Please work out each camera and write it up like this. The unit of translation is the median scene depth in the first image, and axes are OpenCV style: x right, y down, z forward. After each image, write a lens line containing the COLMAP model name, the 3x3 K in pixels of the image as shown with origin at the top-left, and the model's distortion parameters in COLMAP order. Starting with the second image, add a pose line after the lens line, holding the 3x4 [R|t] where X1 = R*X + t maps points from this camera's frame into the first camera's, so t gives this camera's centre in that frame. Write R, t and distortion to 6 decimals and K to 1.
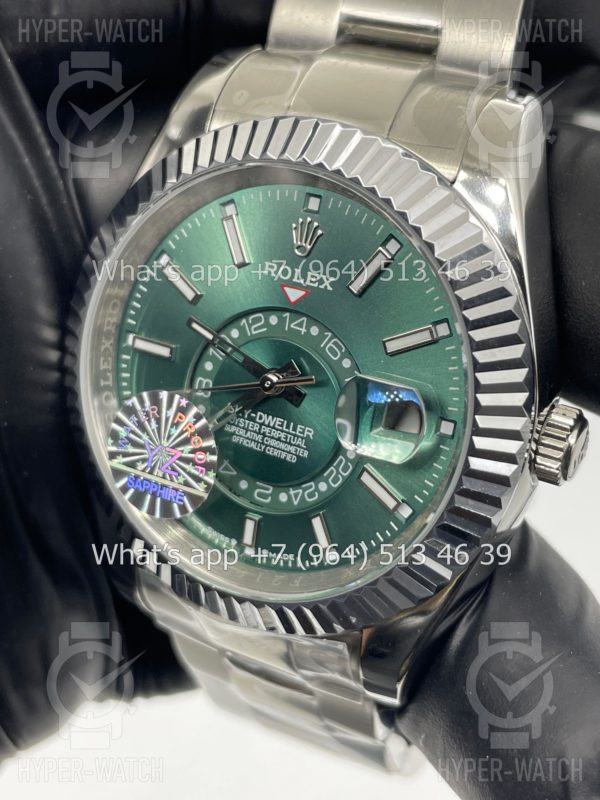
lens RADIAL K [[1277.8, 0, 300.0], [0, 1277.8, 400.0], [0, 0, 1]] dist [0.095459, -0.059255]
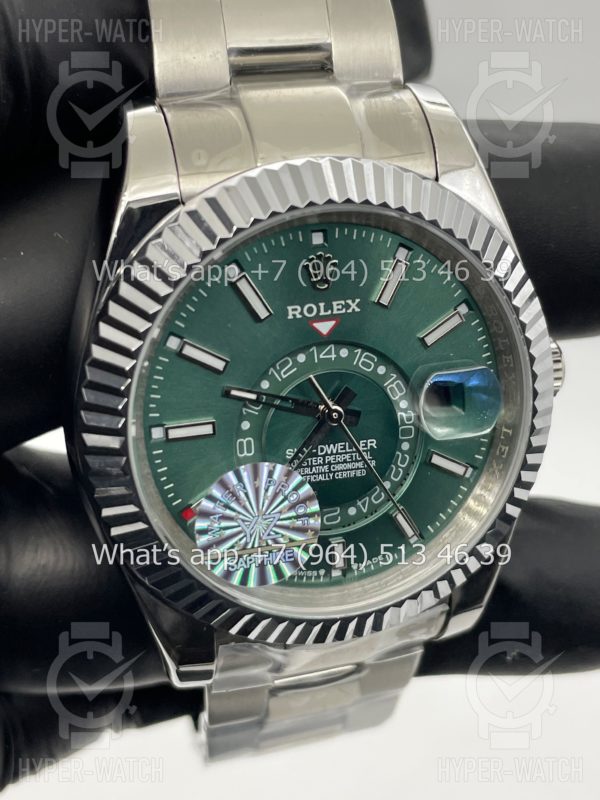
lens RADIAL K [[1243.9, 0, 300.0], [0, 1243.9, 400.0], [0, 0, 1]] dist [0.012338, 2.043475]
pose [[0.707941, -0.378628, 0.596205, -0.633072], [0.327620, 0.923892, 0.197709, -0.230256], [-0.625687, 0.055362, 0.778107, 0.225210]]
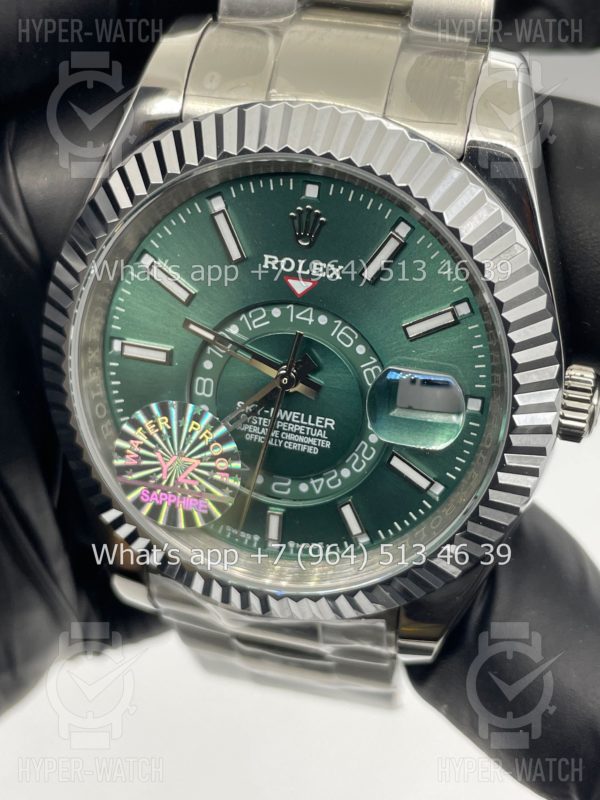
lens RADIAL K [[1277.8, 0, 300.0], [0, 1277.8, 400.0], [0, 0, 1]] dist [0.095459, -0.059255]
pose [[0.969997, -0.143018, 0.196599, -0.203895], [0.117913, 0.983940, 0.134007, -0.125443], [-0.212607, -0.106805, 0.971283, 0.048983]]
